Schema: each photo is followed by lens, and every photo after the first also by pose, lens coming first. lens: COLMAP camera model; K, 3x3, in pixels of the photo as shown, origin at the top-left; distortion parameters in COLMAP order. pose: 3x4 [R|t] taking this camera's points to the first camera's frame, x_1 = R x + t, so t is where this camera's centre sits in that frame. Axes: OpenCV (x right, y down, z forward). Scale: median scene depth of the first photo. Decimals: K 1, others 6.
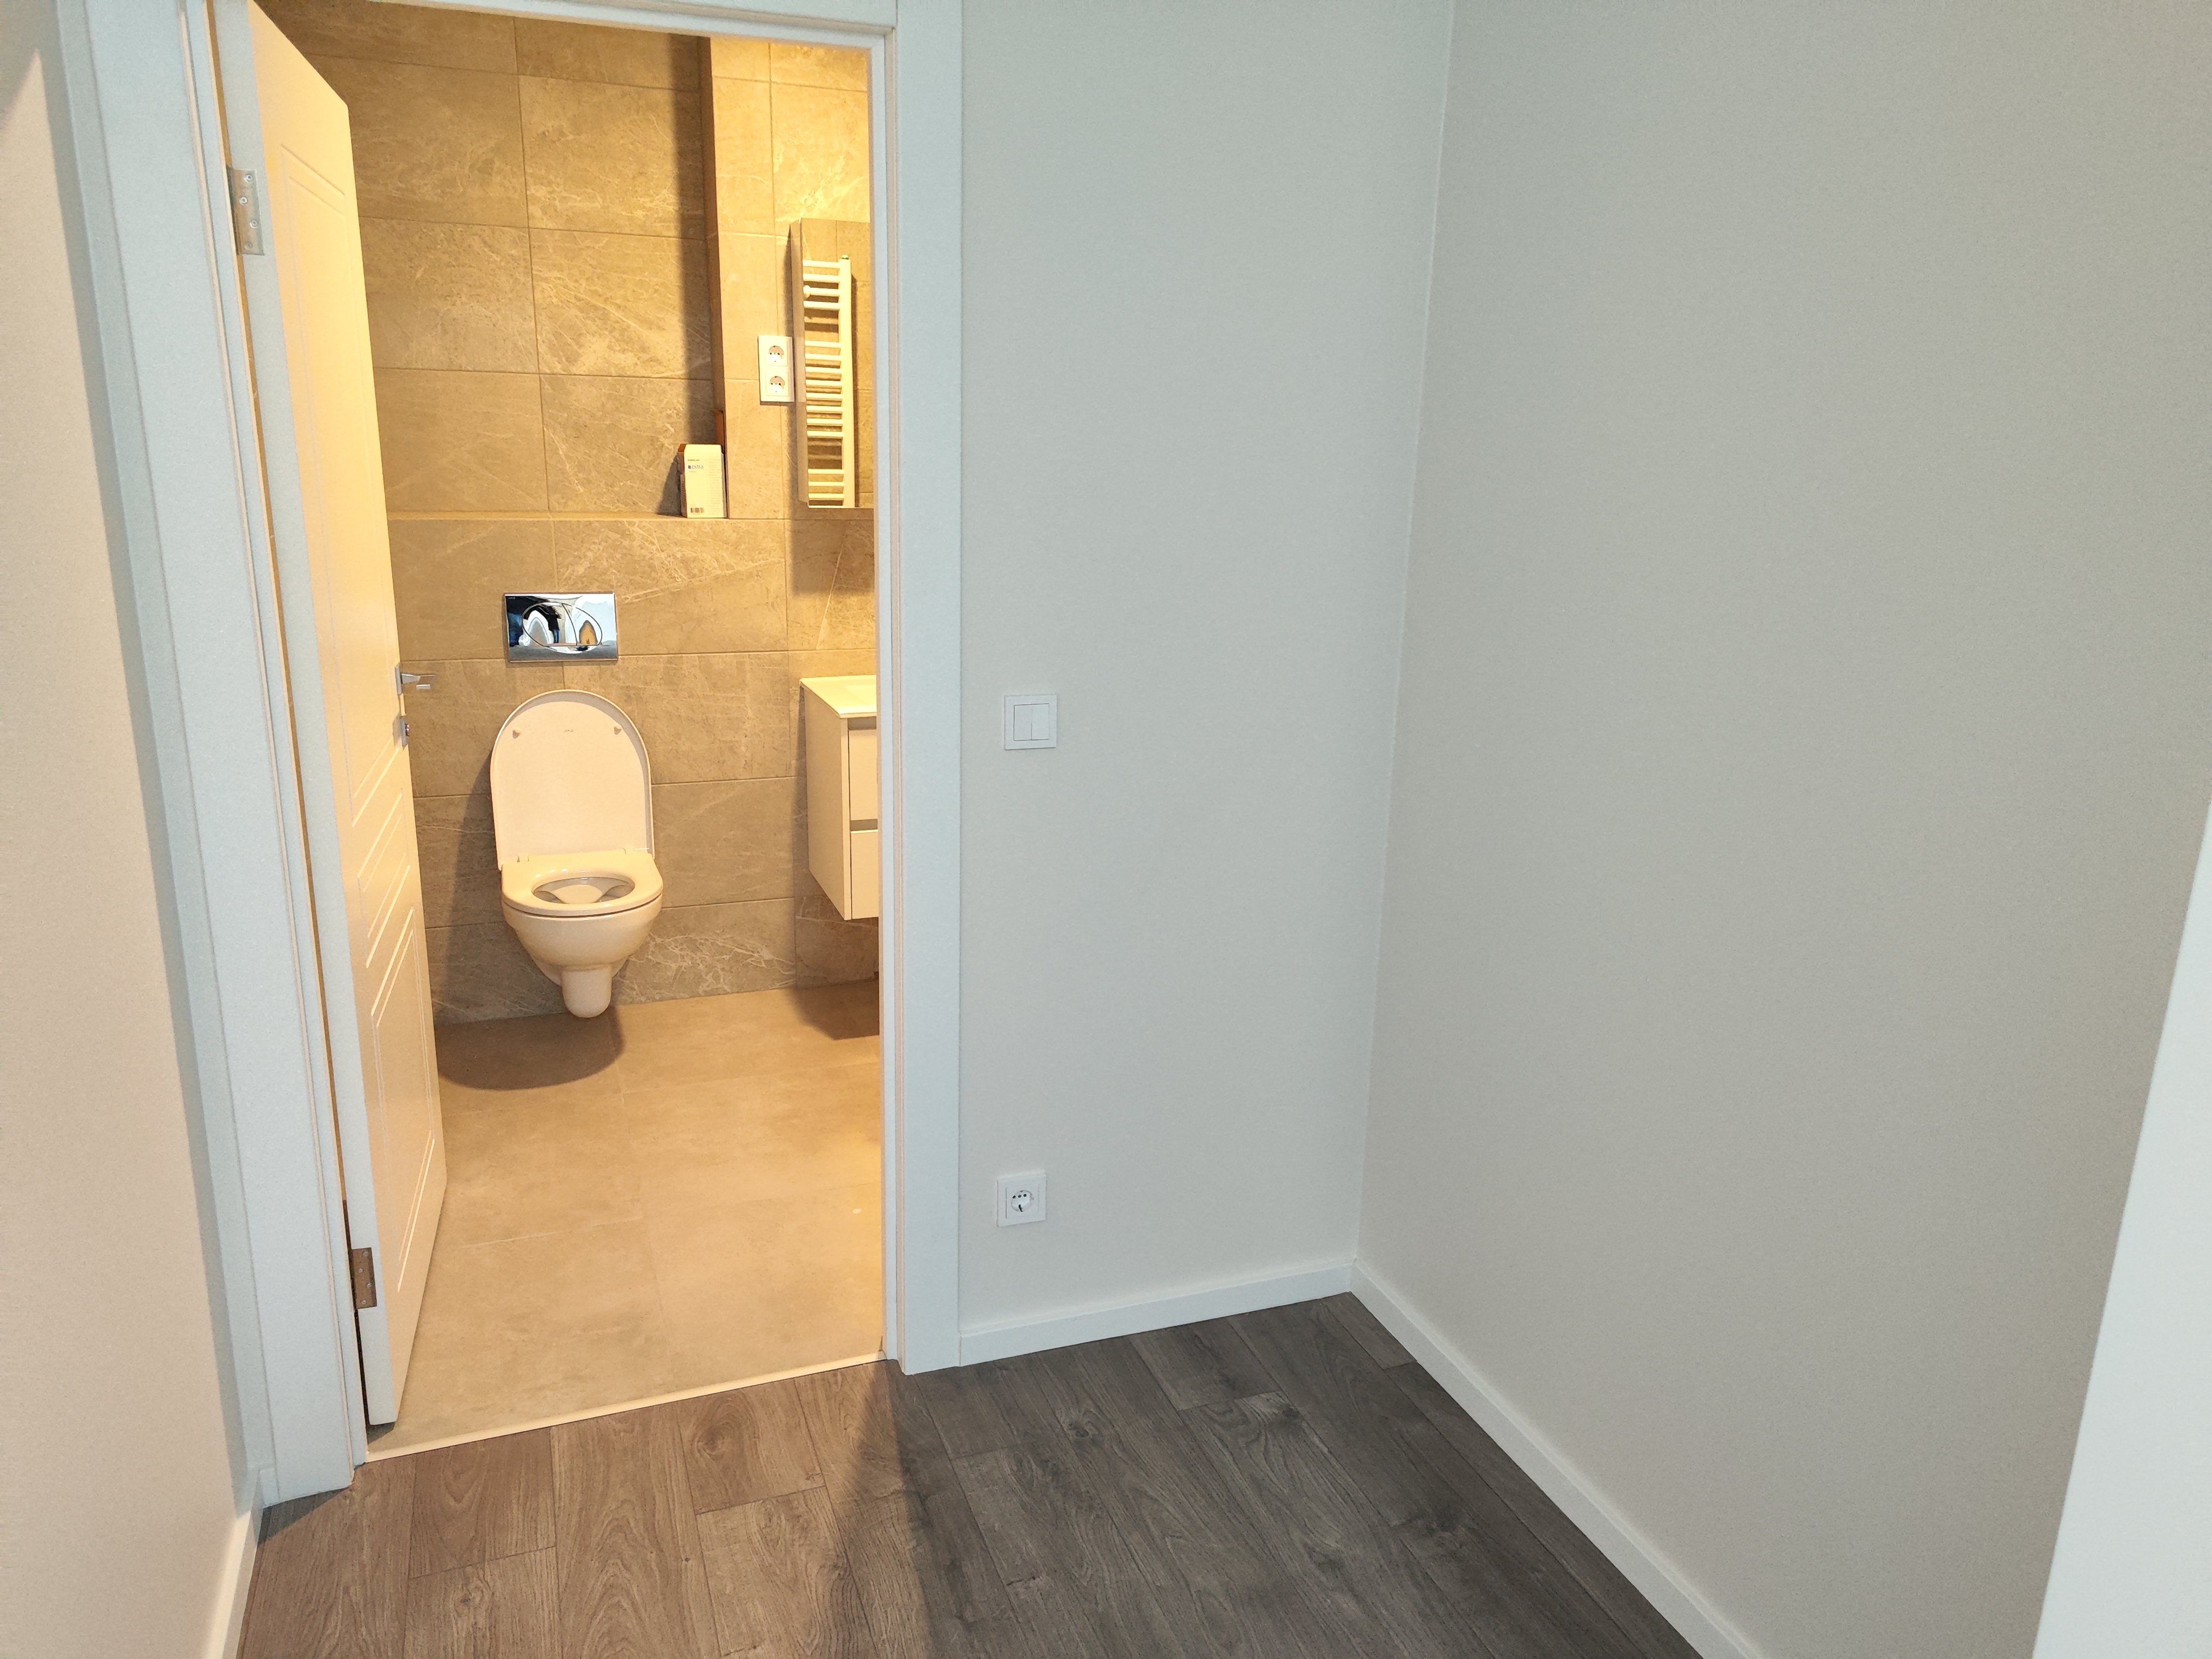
lens RADIAL K [[1637.9, 0, 1094.8], [0, 1637.9, 820.5], [0, 0, 1]] dist [0.073575, -0.012228]
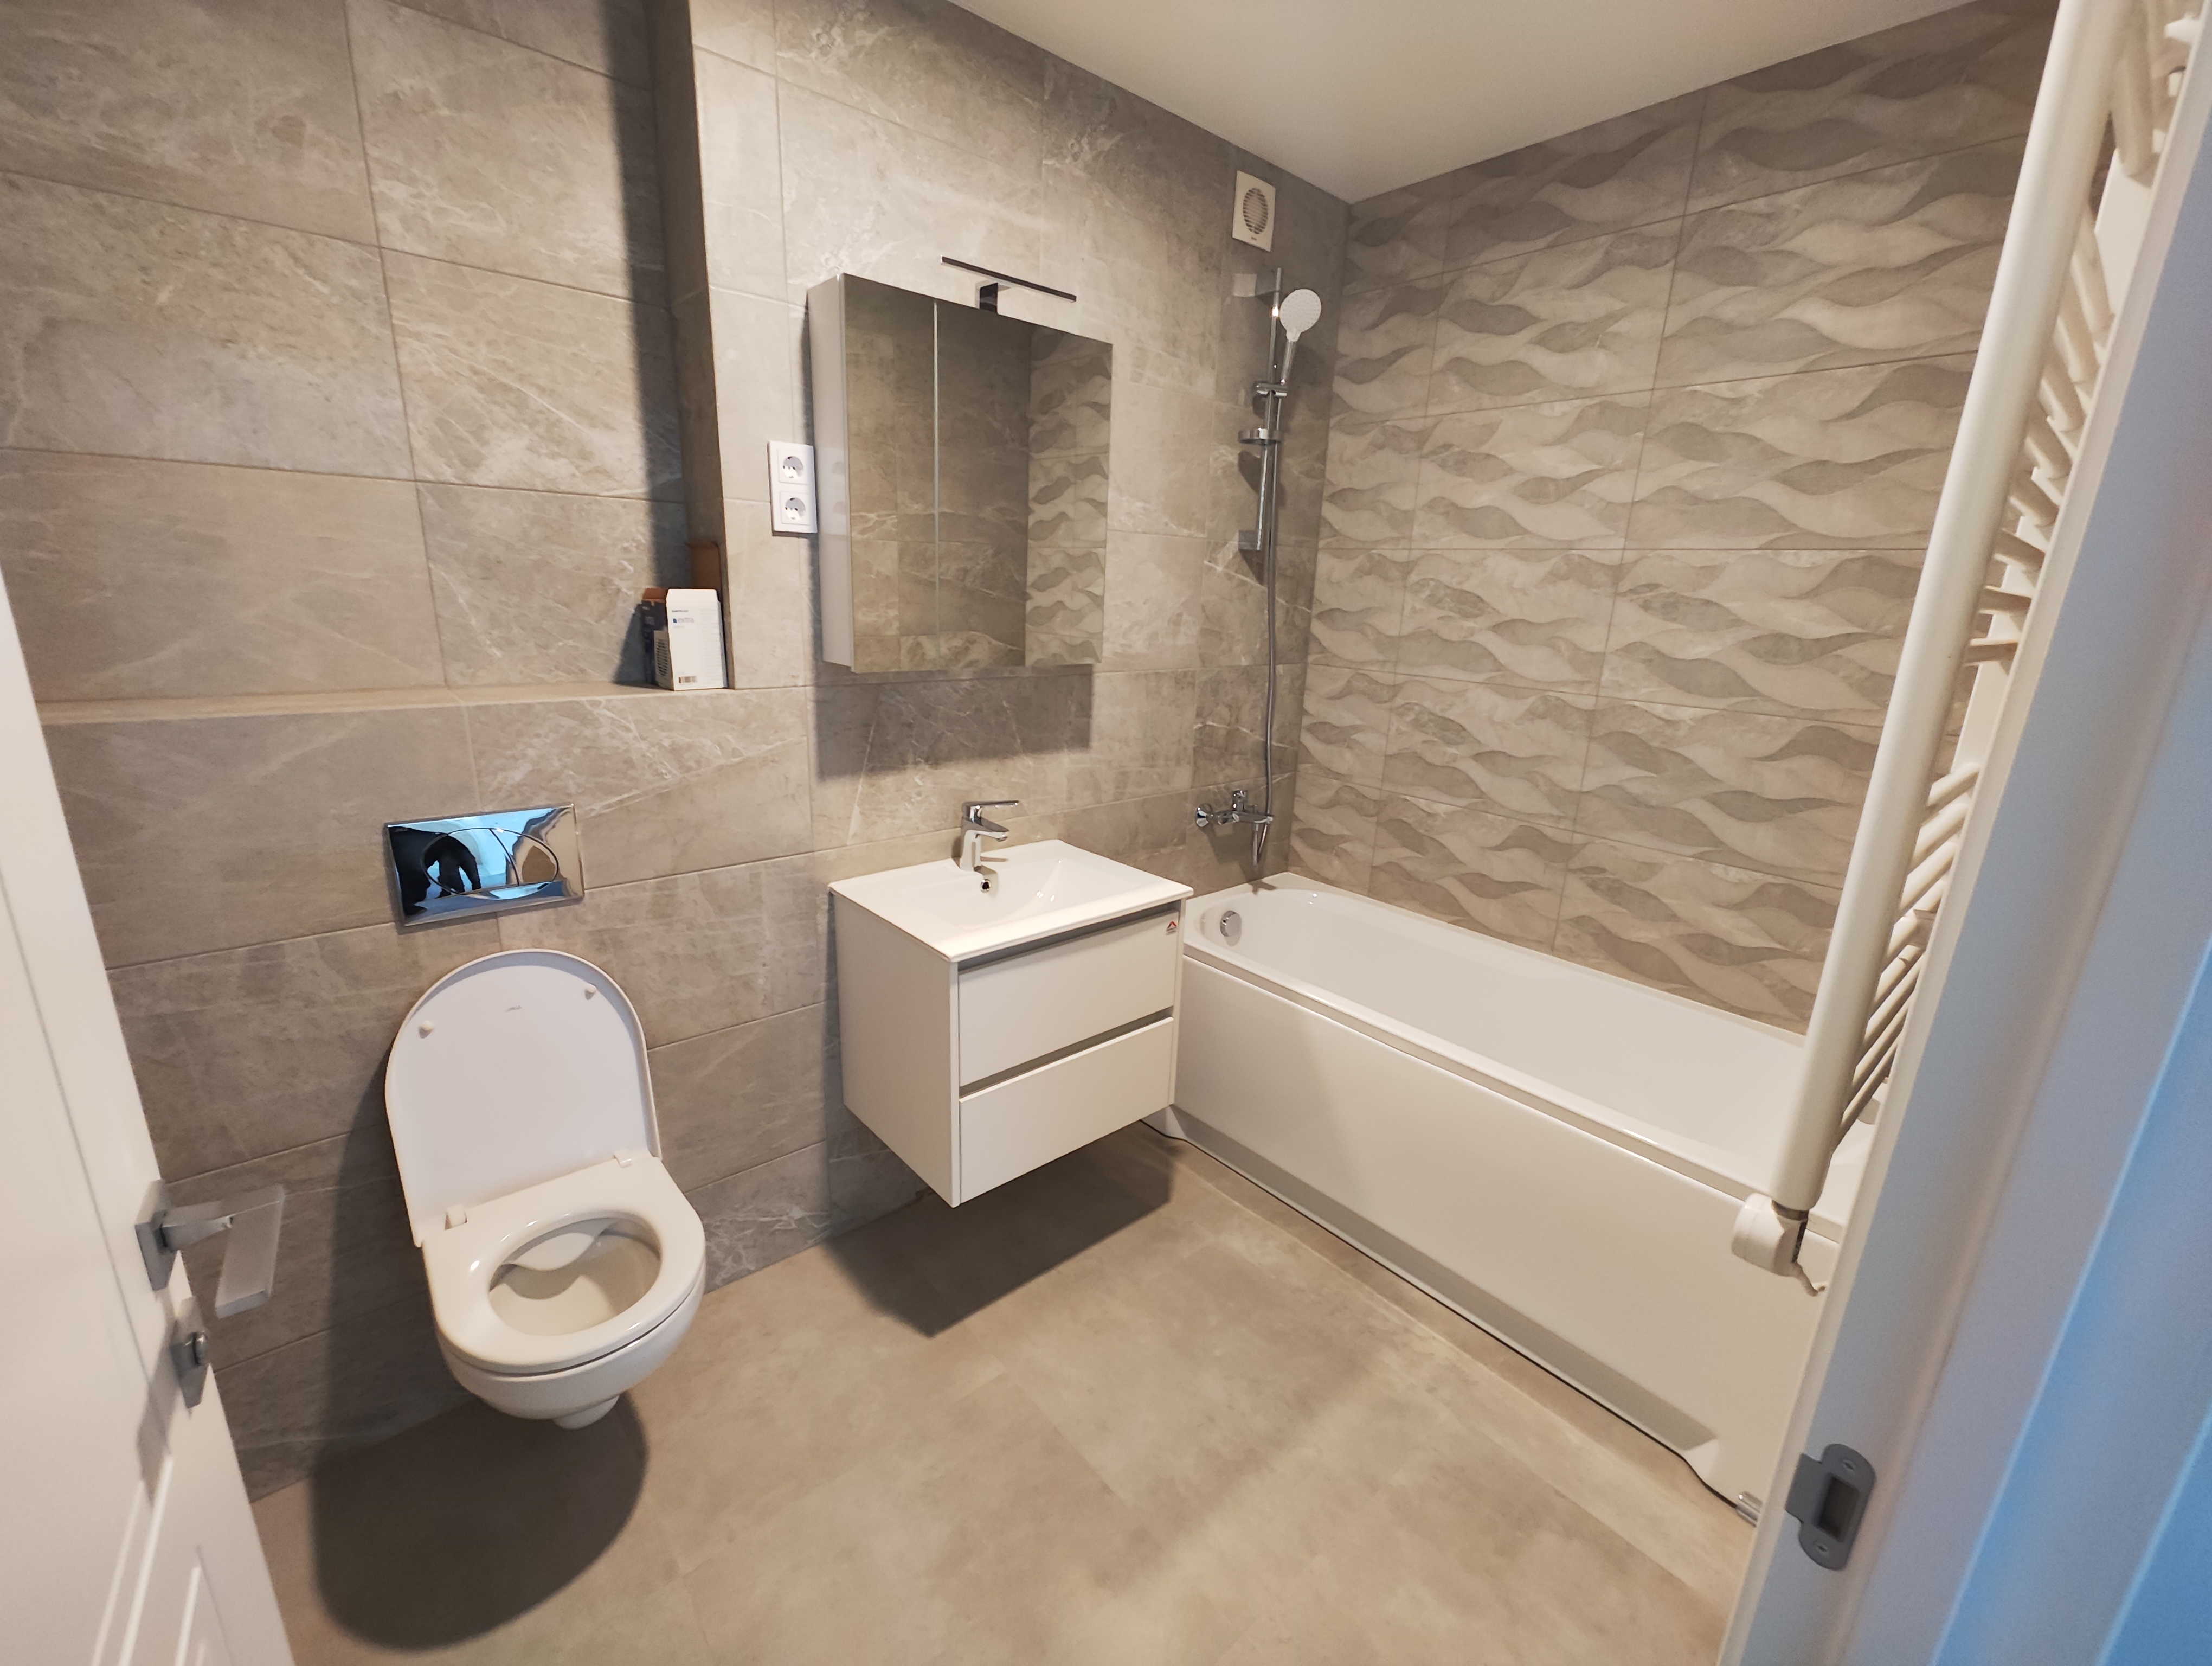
lens RADIAL K [[917.7, 0, 1097.4], [0, 917.7, 824.0], [0, 0, 1]] dist [0.008868, -0.000050]
pose [[0.933147, -0.079922, 0.350499, -0.220197], [0.071487, 0.996757, 0.036961, -0.127120], [-0.352316, -0.009434, 0.935834, 0.557243]]
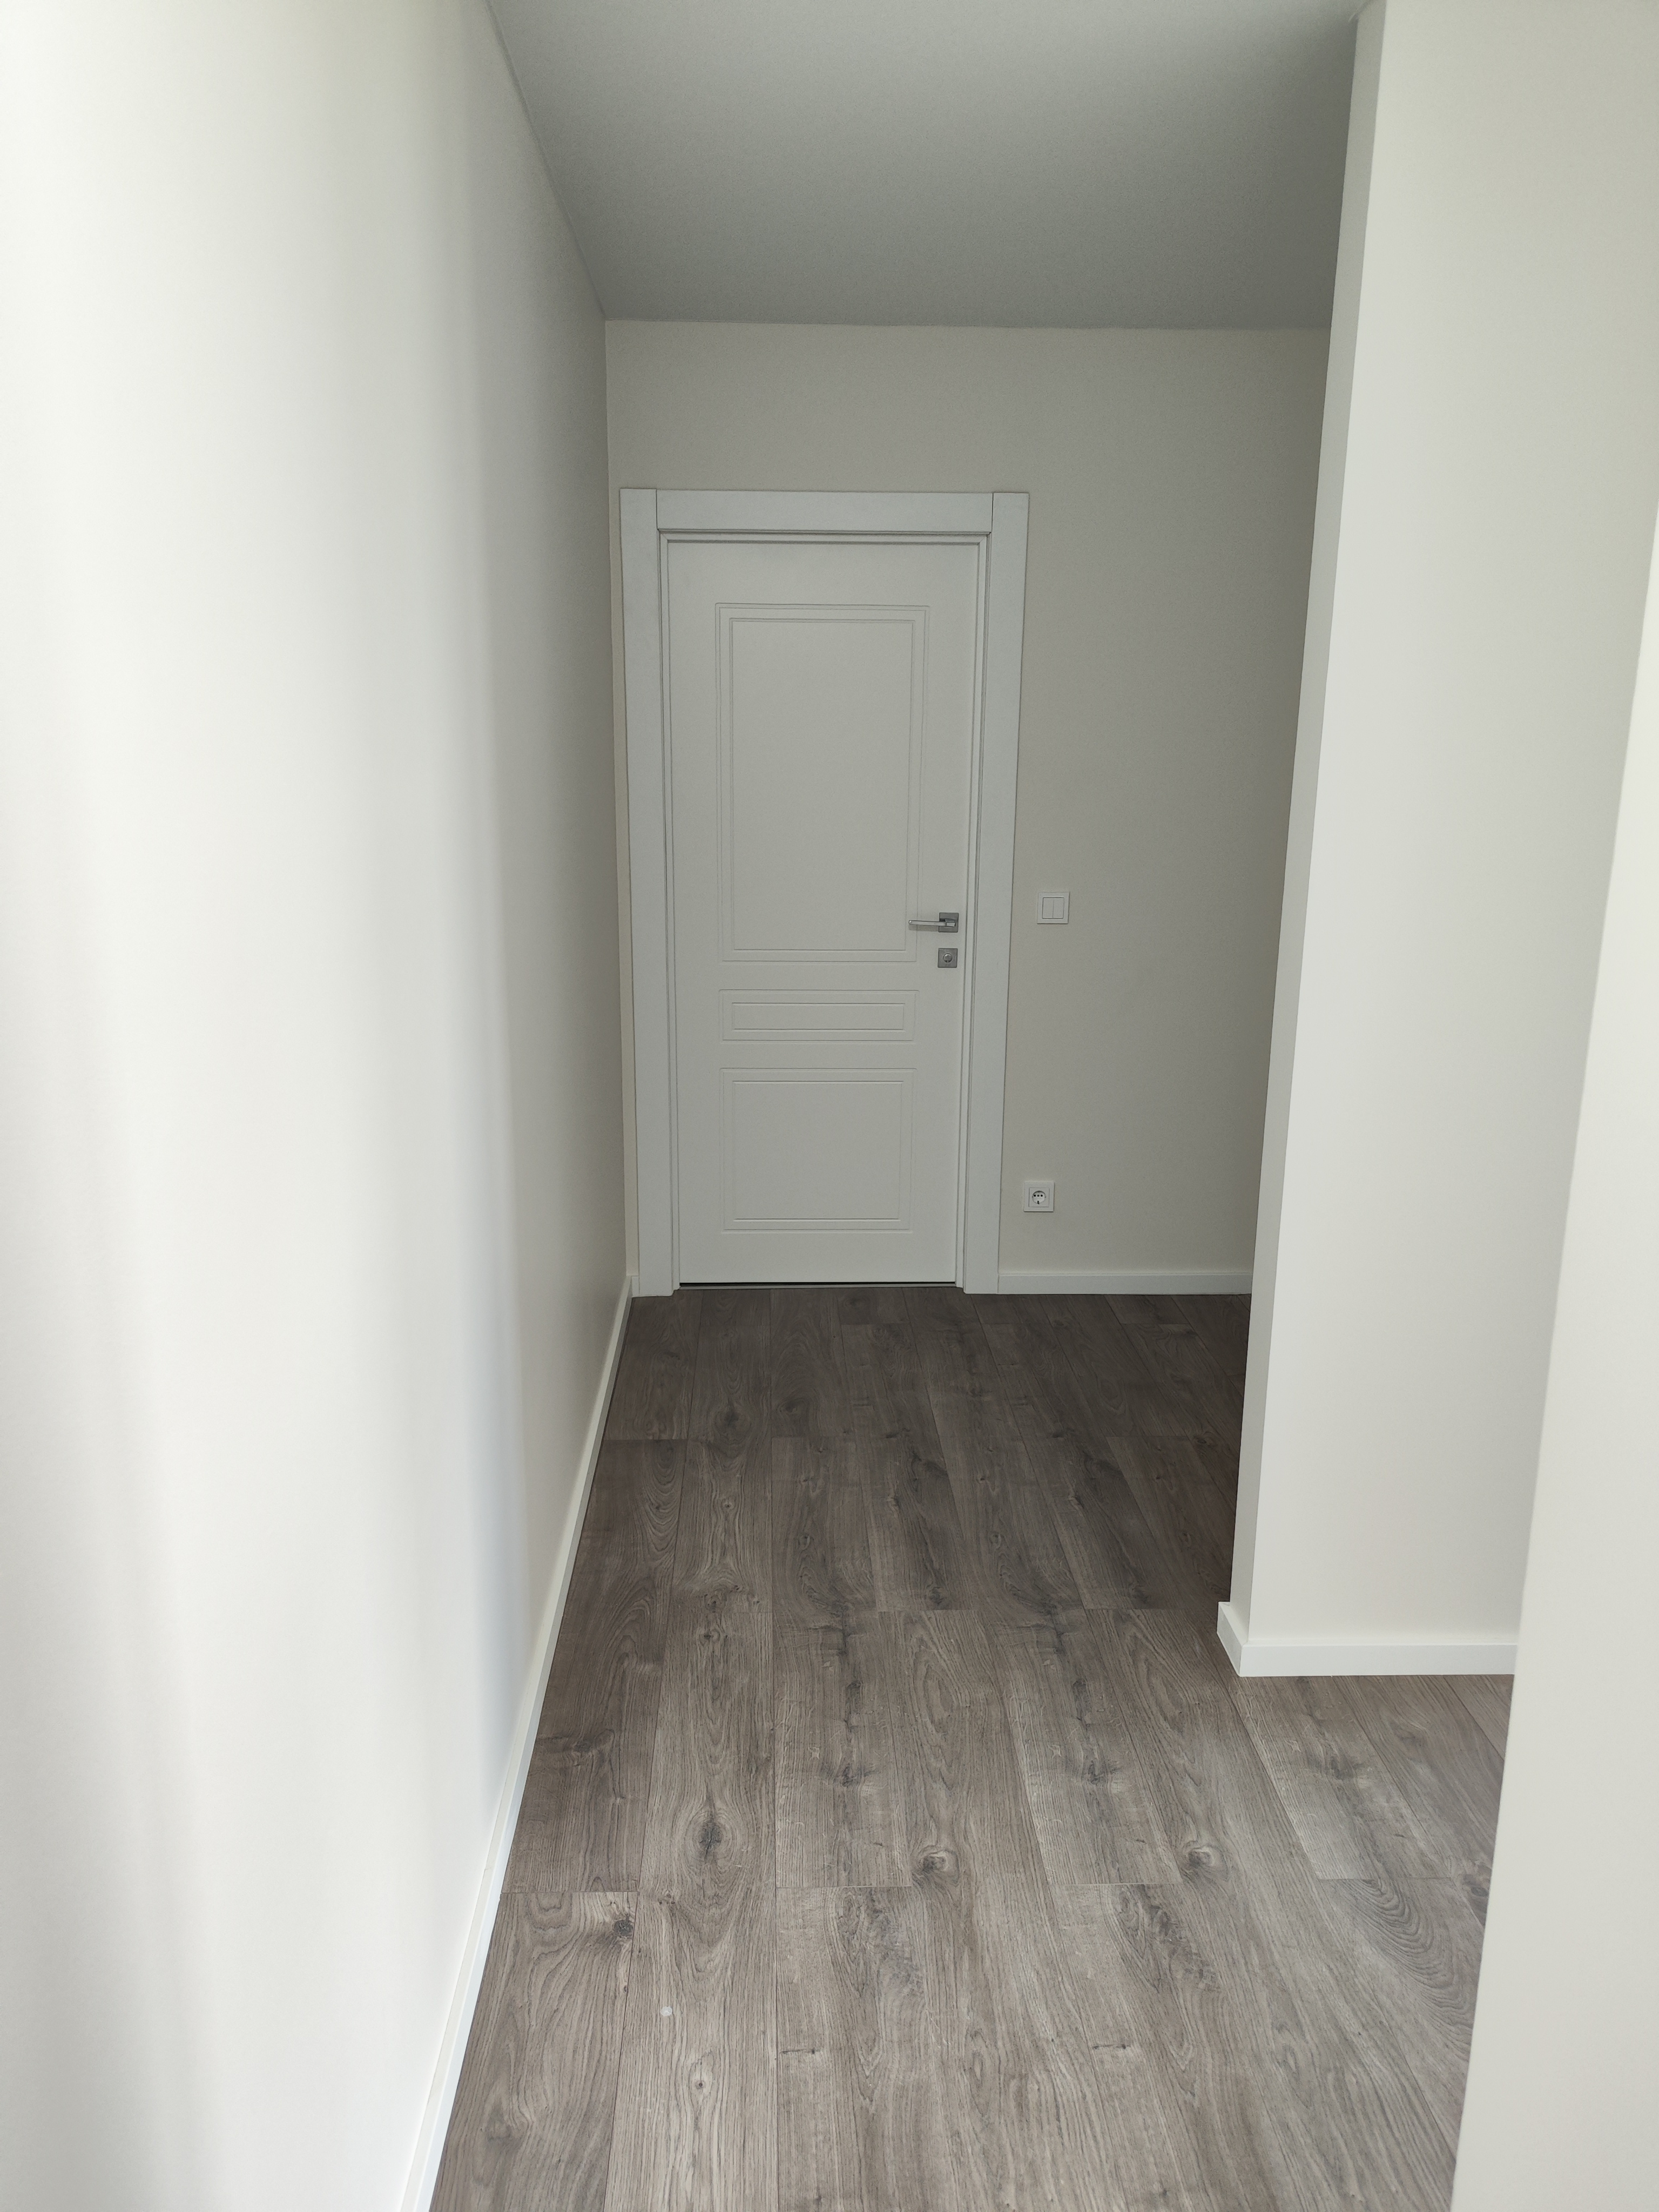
lens RADIAL K [[1637.9, 0, 839.4], [0, 1637.9, 1106.3], [0, 0, 1]] dist [0.073575, -0.012228]
pose [[0.954143, 0.054462, -0.294354, 0.327325], [-0.060999, 0.998052, -0.013065, 0.226121], [0.293070, 0.030421, 0.955607, -0.872401]]
